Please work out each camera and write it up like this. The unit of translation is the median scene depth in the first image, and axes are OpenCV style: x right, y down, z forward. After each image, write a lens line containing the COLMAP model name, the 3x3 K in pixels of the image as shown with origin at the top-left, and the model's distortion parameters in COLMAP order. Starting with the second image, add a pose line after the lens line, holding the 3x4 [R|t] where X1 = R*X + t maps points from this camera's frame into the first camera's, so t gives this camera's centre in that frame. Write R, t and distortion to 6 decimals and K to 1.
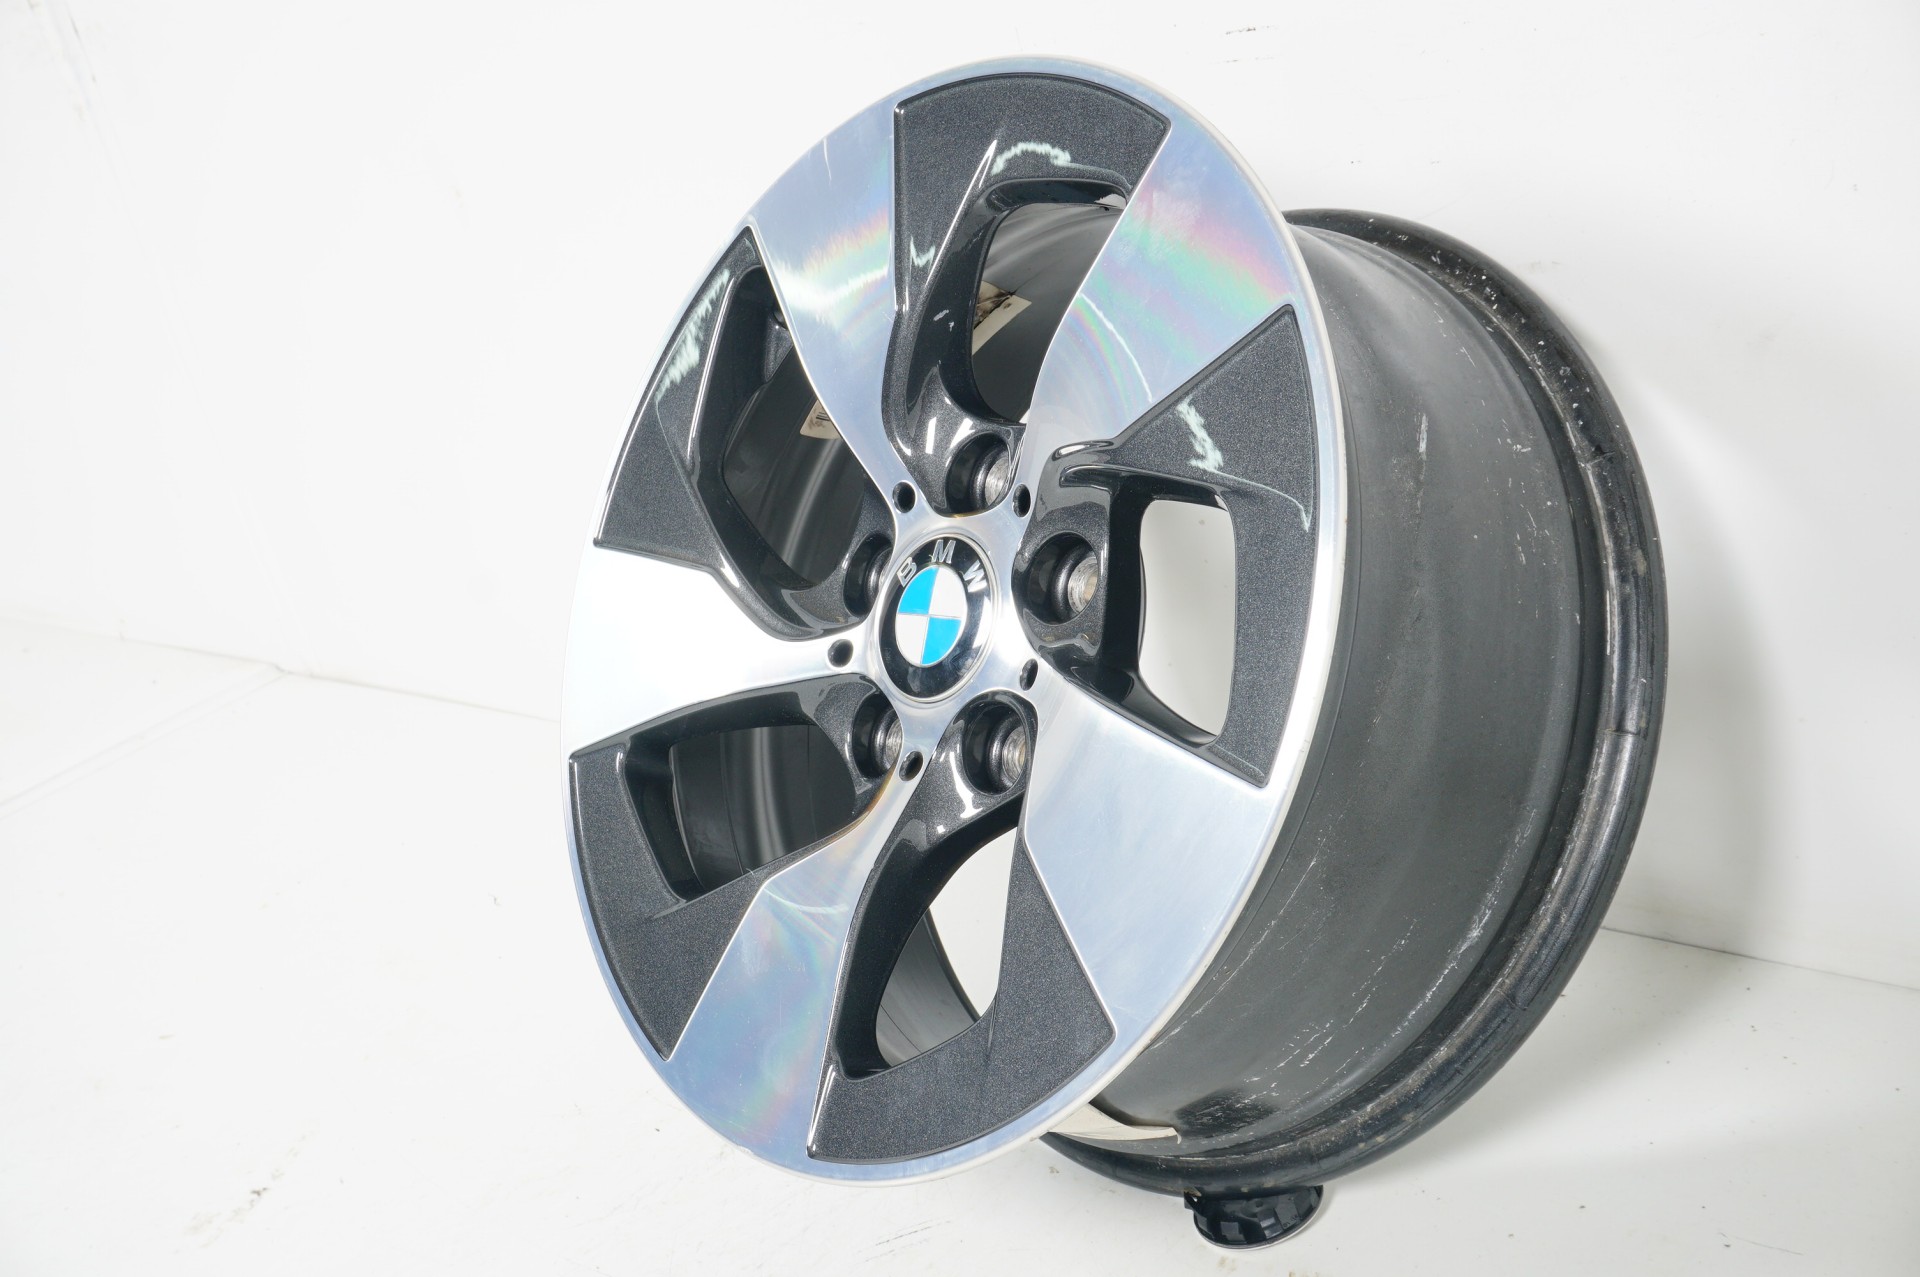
lens RADIAL K [[2260.5, 0, 961.0], [0, 2260.5, 636.5], [0, 0, 1]] dist [-0.019924, 0.000000]
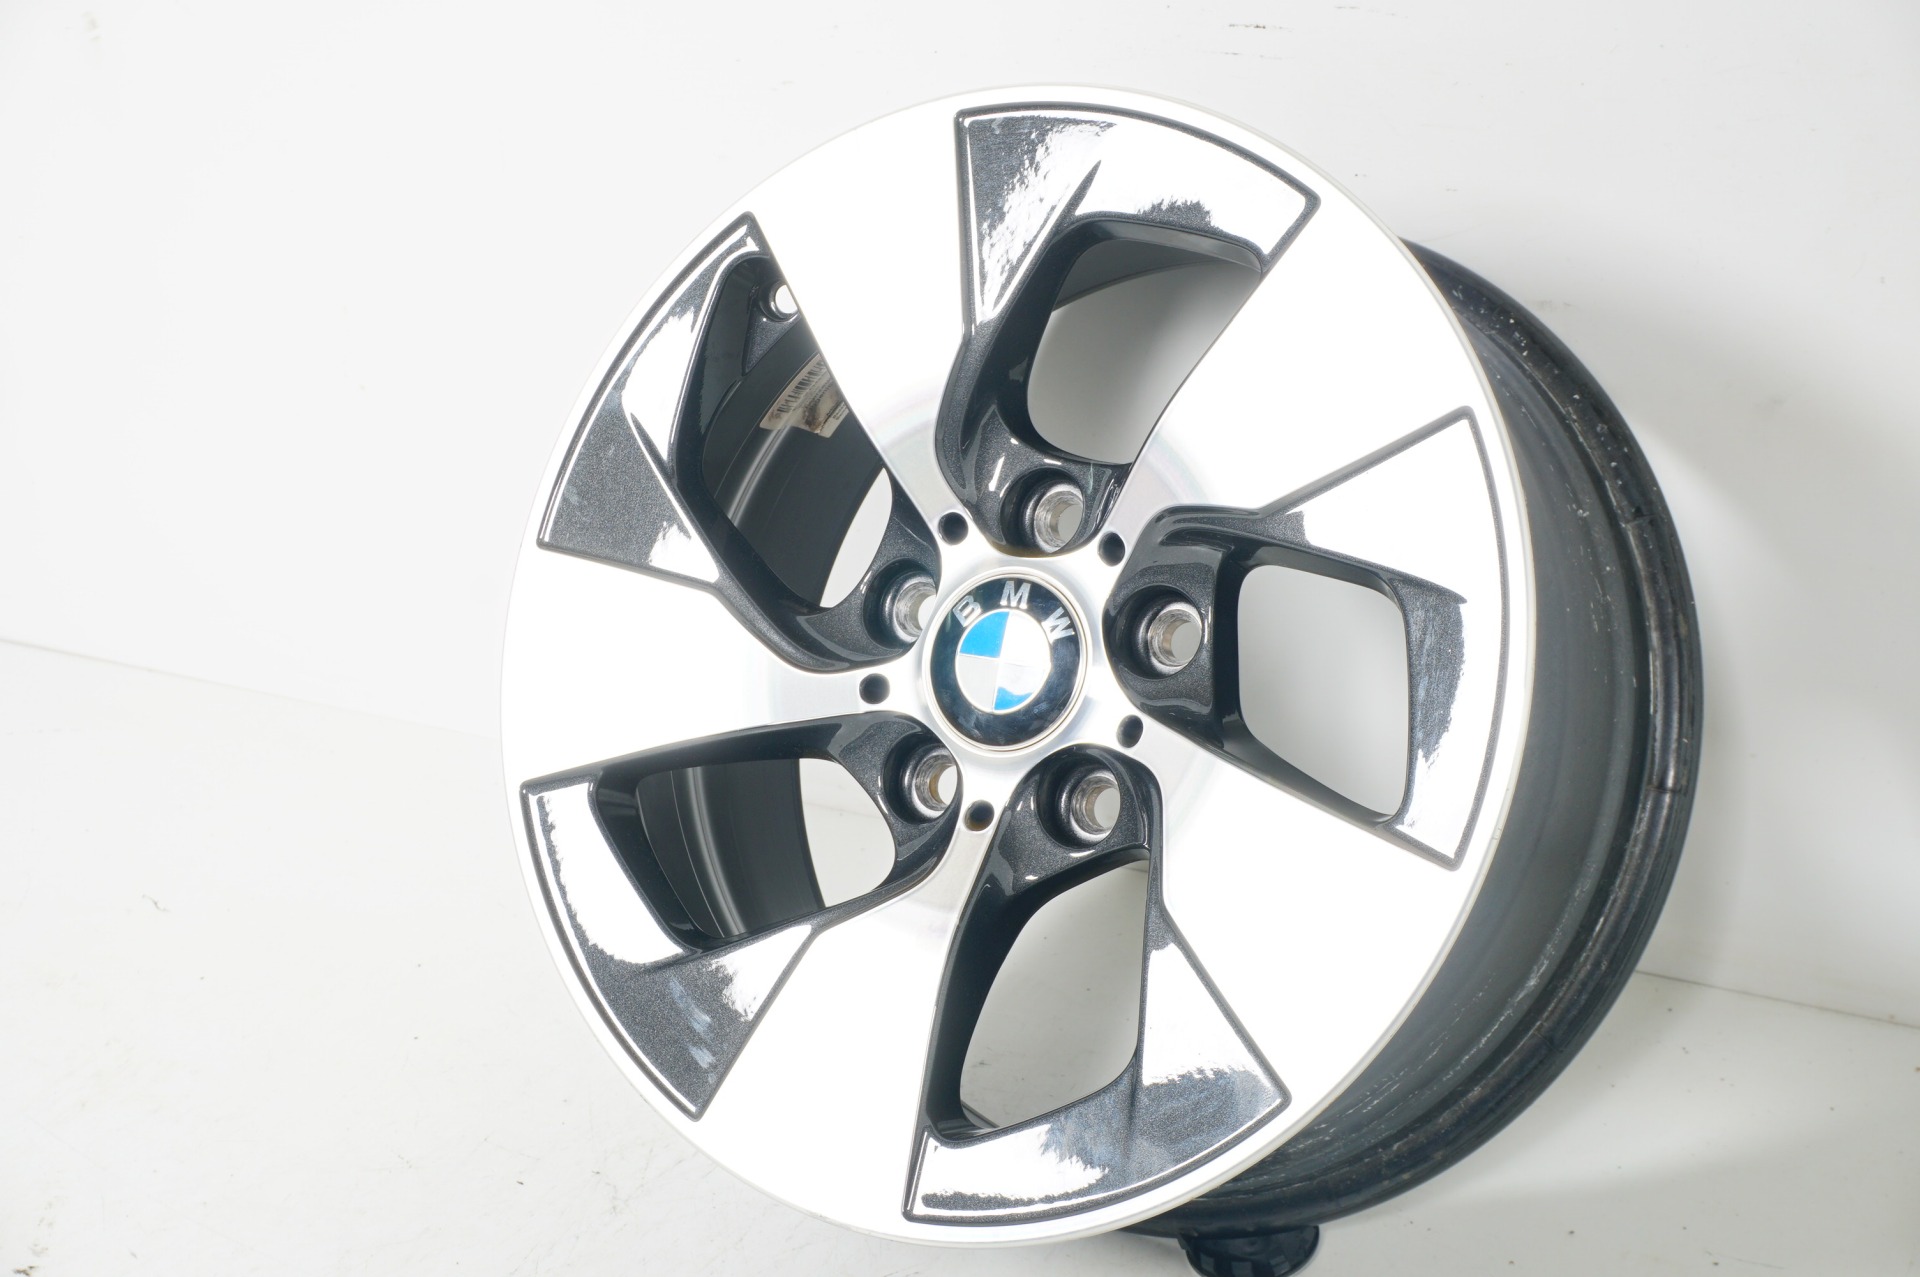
lens RADIAL K [[3128.8, 0, 958.8], [0, 3128.8, 642.4], [0, 0, 1]] dist [-0.039997, 0.000000]
pose [[0.953480, 0.011006, 0.301255, -0.441789], [-0.034184, 0.996835, 0.071777, -0.114404], [-0.299511, -0.078736, 0.950838, -0.268524]]
